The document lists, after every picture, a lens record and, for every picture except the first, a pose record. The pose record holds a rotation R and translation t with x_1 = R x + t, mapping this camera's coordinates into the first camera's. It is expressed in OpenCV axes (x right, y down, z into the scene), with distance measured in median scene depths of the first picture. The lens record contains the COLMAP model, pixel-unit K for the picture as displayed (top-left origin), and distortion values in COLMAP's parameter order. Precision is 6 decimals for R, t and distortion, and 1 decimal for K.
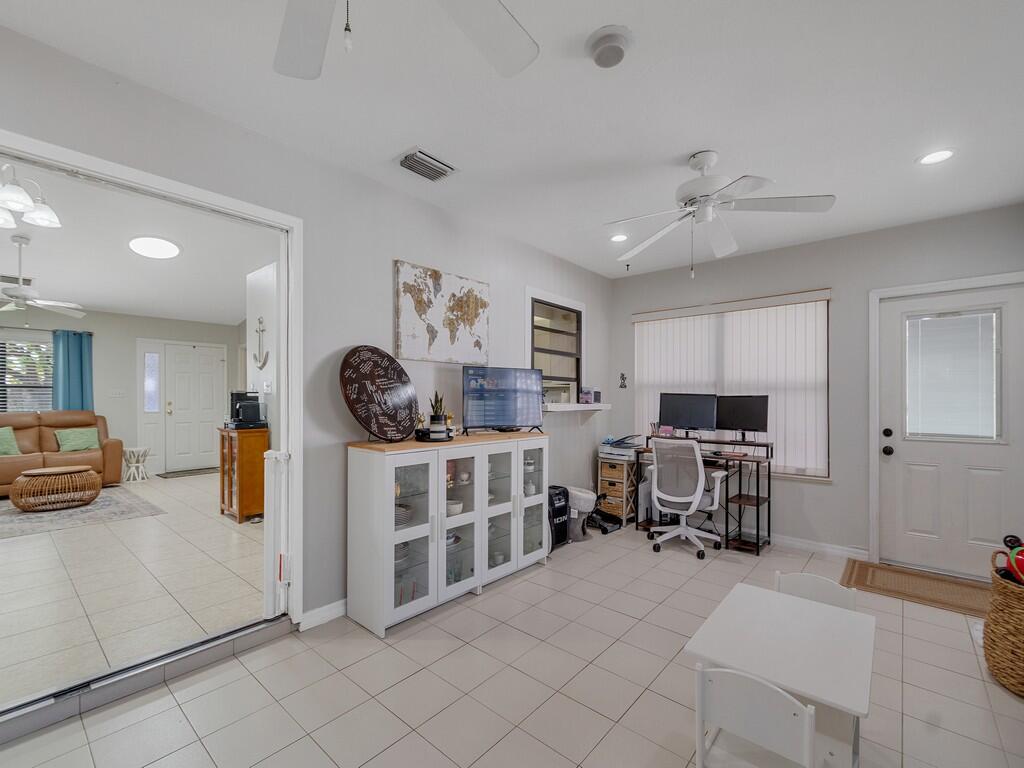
lens RADIAL K [[455.8, 0, 511.3], [0, 455.8, 397.8], [0, 0, 1]] dist [0.001051, 0.000045]
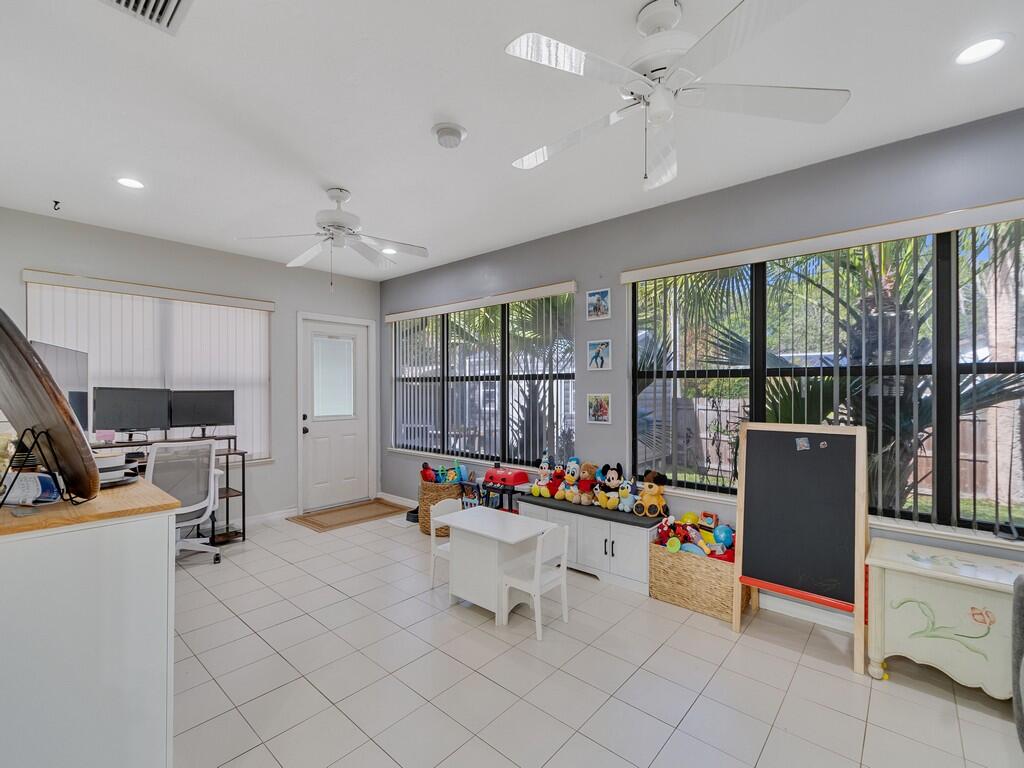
lens RADIAL K [[439.3, 0, 512.0], [0, 439.3, 384.0], [0, 0, 1]] dist [0.000369, 0.000039]
pose [[-0.007876, 0.011579, 0.999902, -0.322129], [0.003751, 0.999926, -0.011549, -0.003687], [-0.999962, 0.003660, -0.007919, 0.249708]]
